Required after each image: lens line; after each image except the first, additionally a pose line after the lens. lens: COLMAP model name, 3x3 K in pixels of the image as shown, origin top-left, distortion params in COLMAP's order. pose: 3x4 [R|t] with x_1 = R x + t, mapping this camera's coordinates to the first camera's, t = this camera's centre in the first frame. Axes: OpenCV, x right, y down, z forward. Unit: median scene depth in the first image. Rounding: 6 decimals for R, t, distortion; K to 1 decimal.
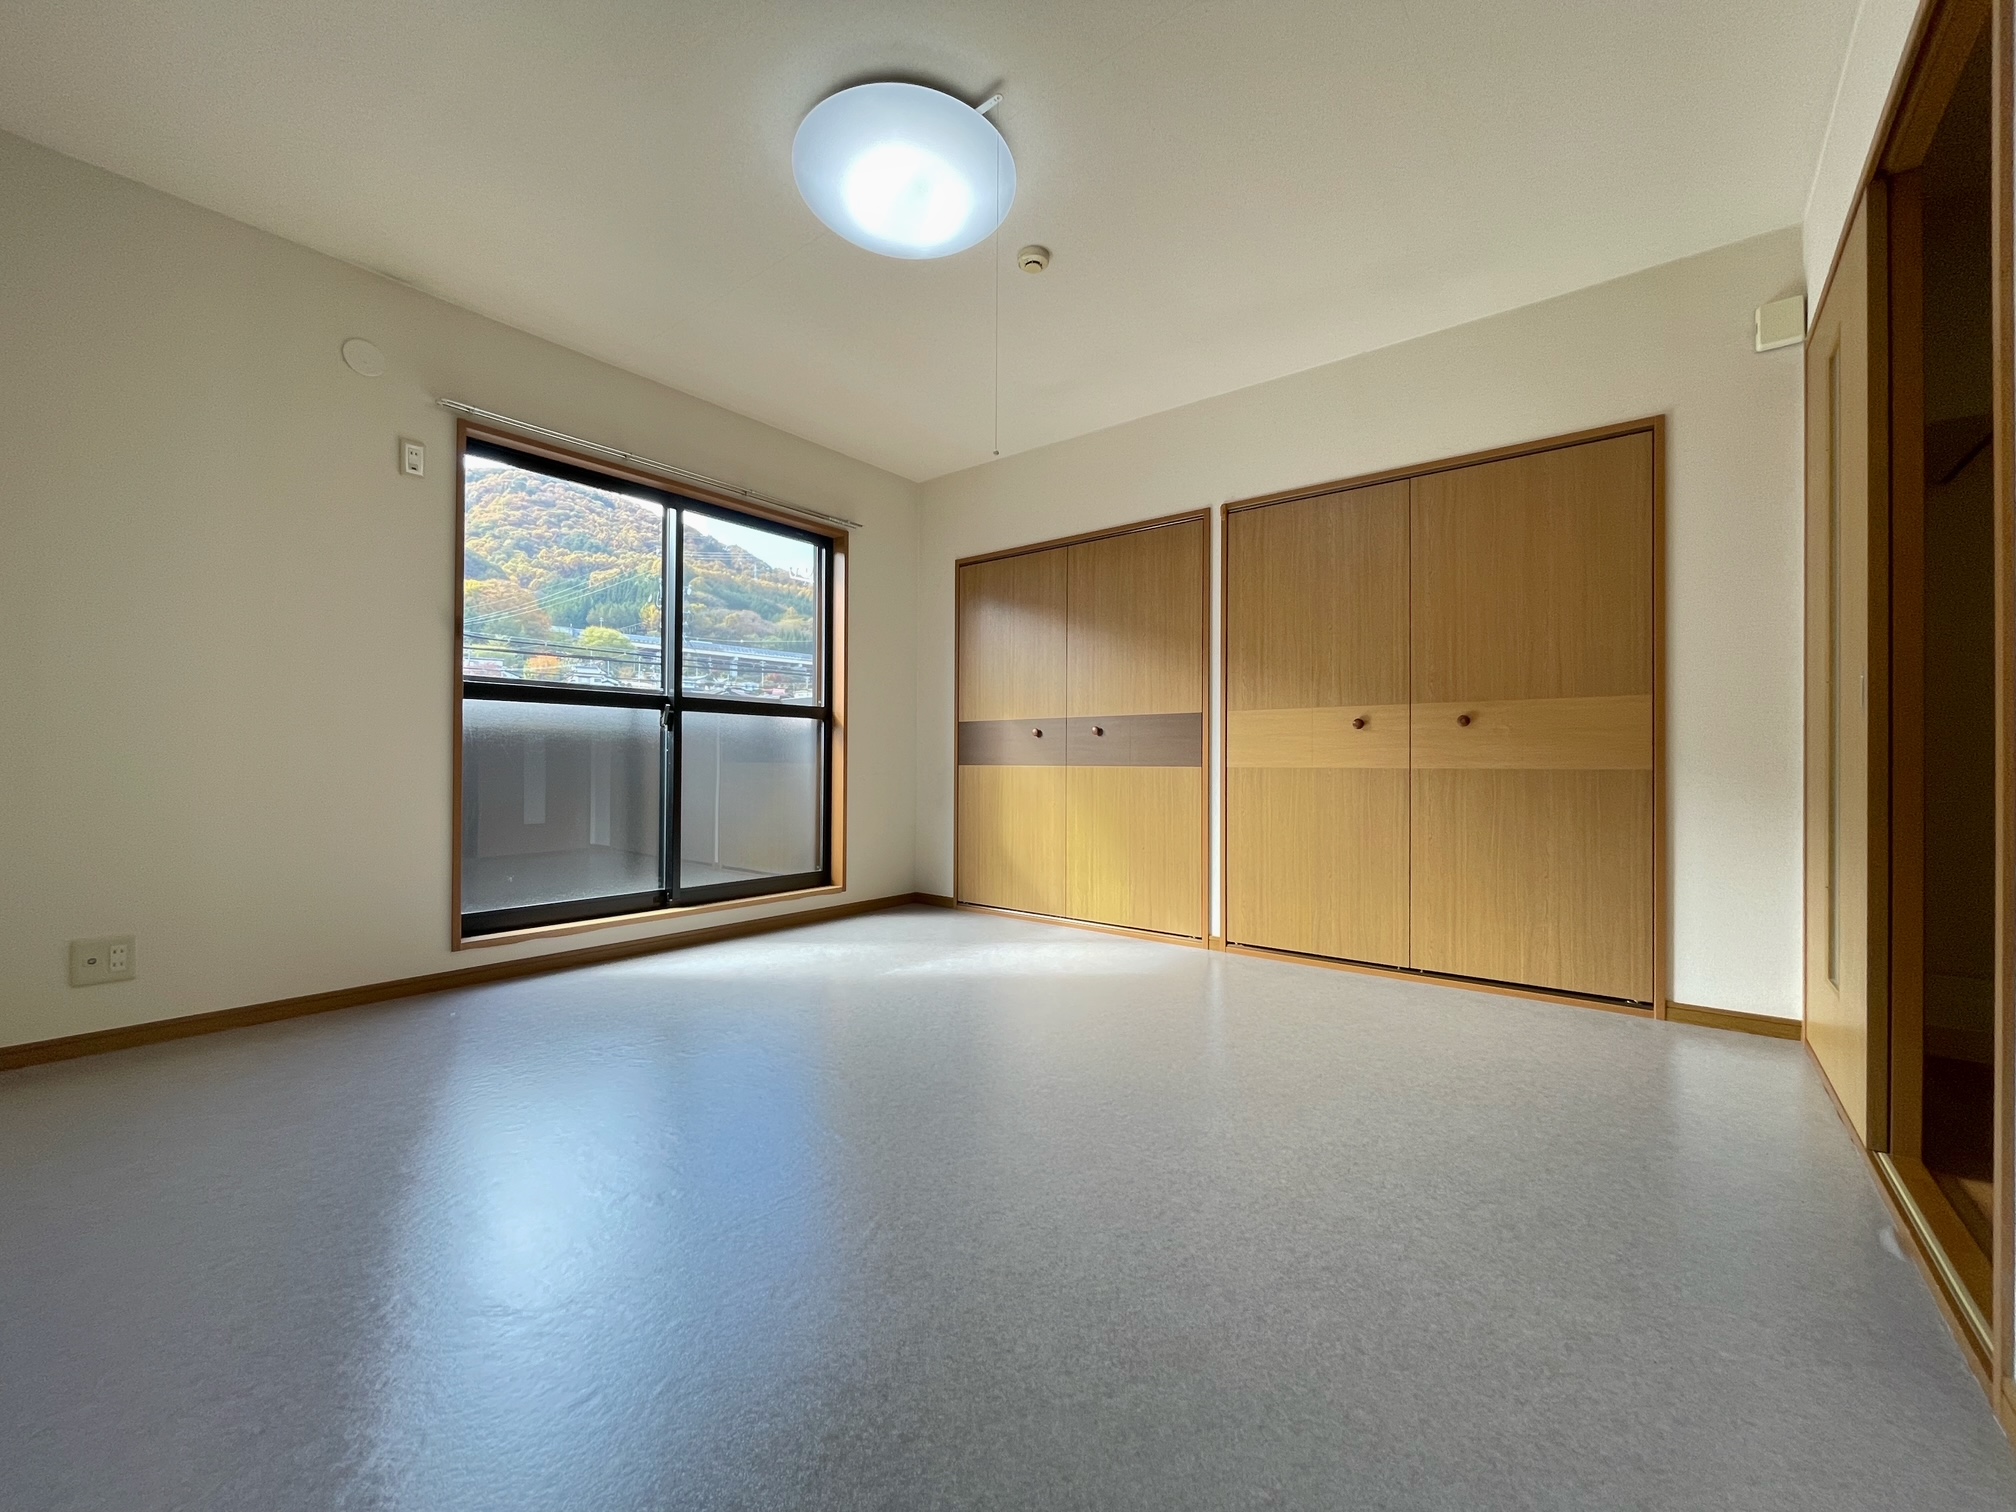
lens RADIAL K [[811.6, 0, 1007.3], [0, 811.6, 758.3], [0, 0, 1]] dist [-0.000628, -0.000671]
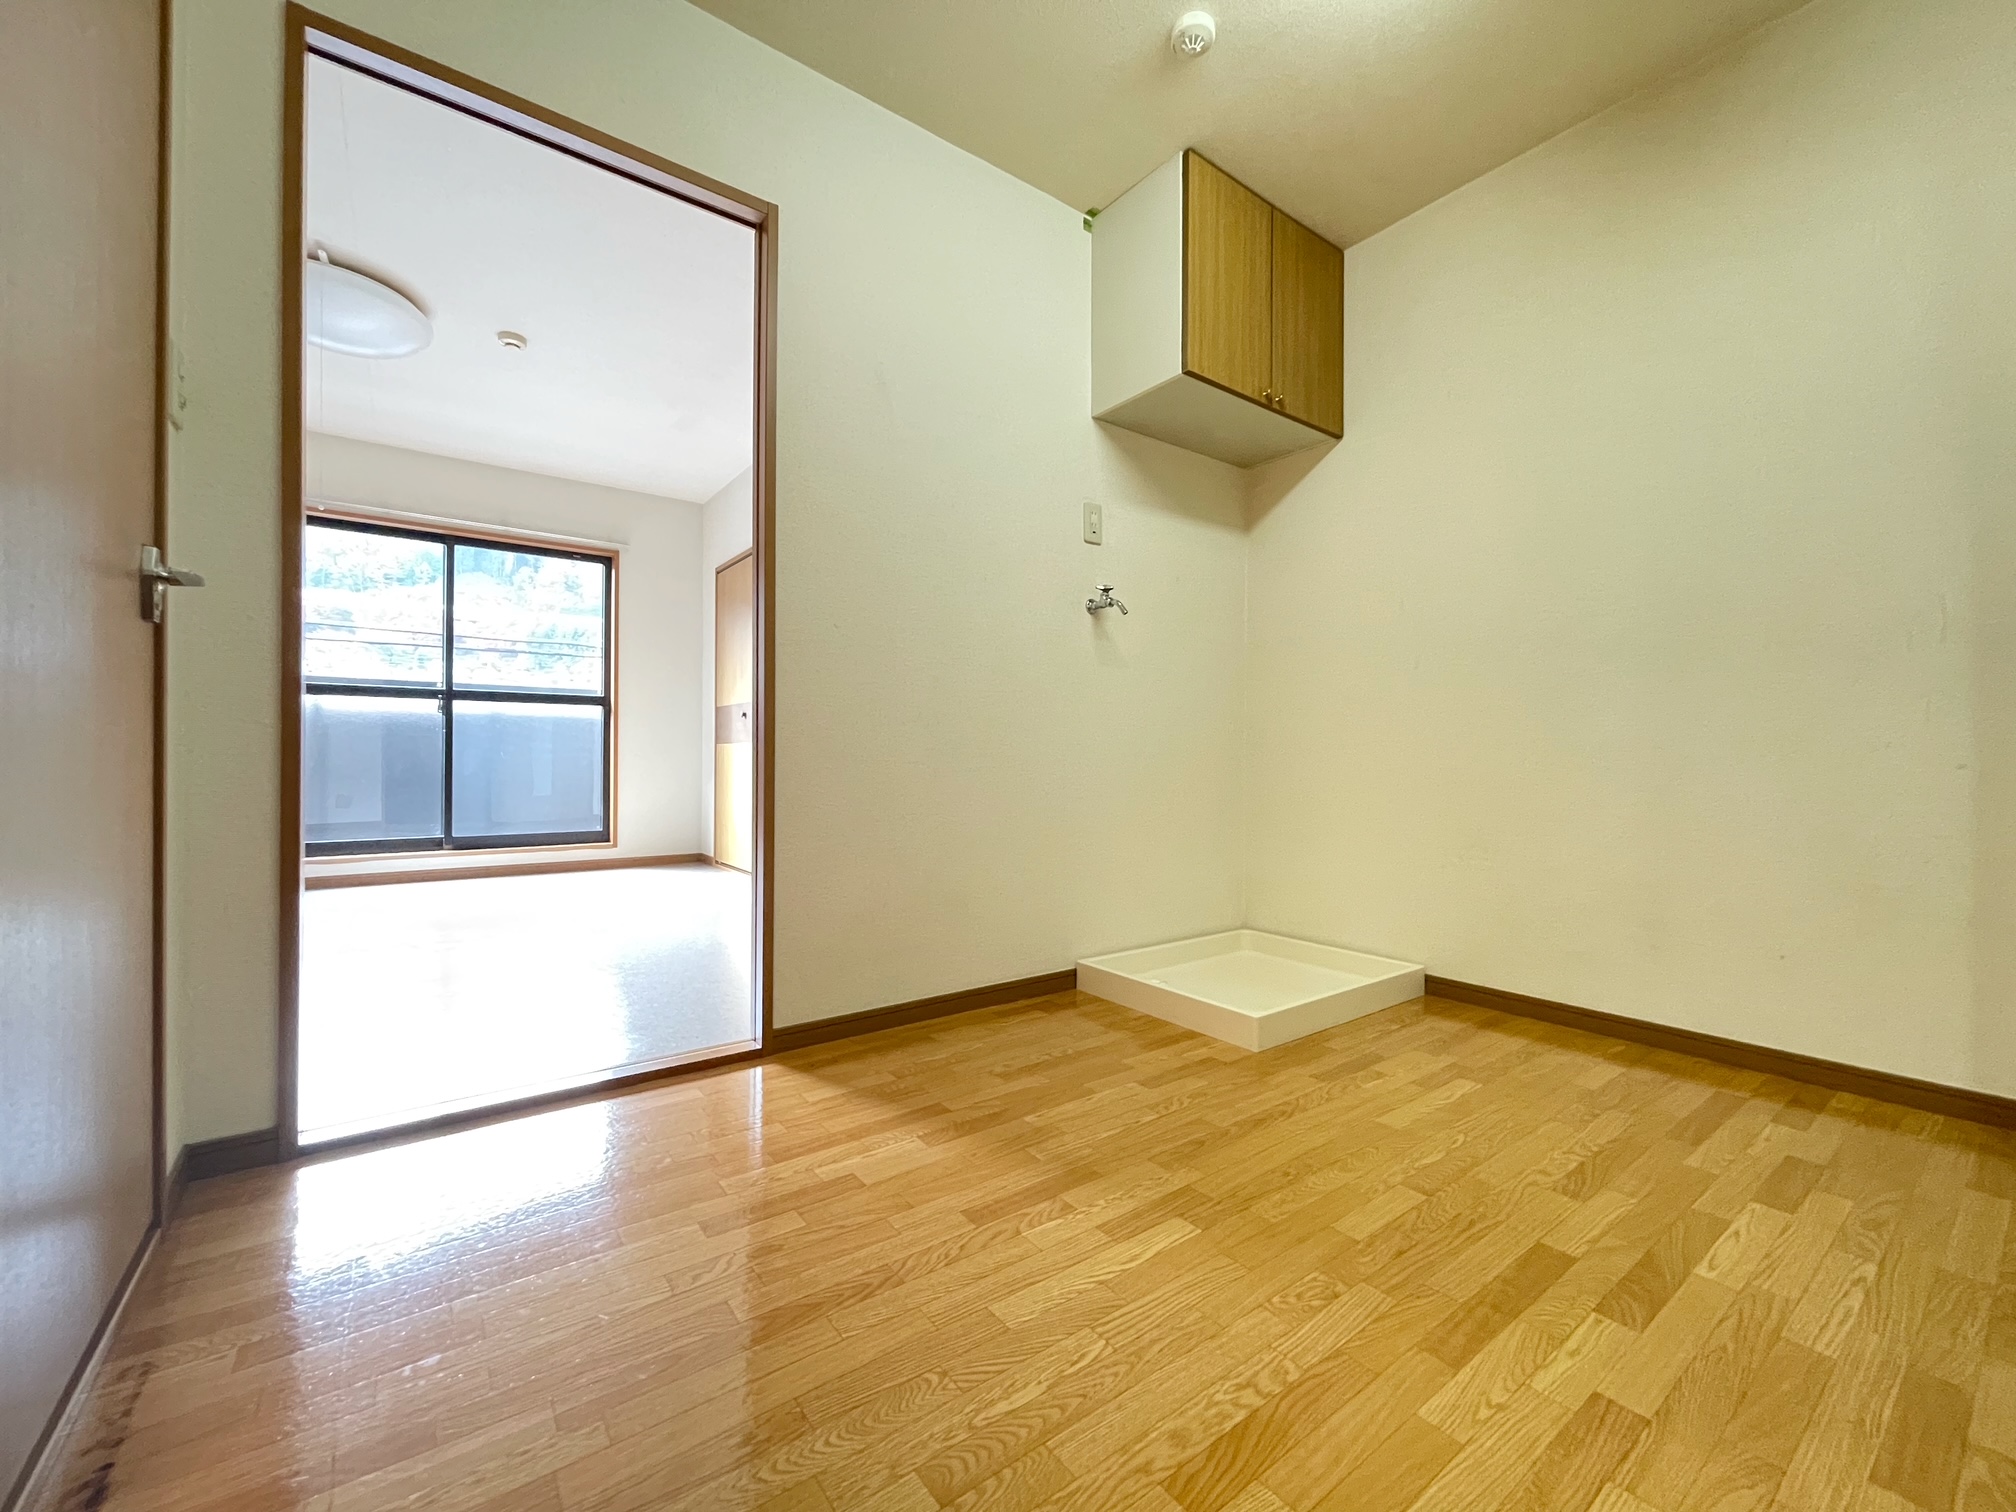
lens RADIAL K [[811.6, 0, 1007.3], [0, 811.6, 758.3], [0, 0, 1]] dist [-0.000628, -0.000671]
pose [[0.965115, -0.000901, -0.261825, 0.805651], [0.000812, 1.000000, -0.000450, 0.036697], [0.261825, 0.000222, 0.965115, -0.024847]]
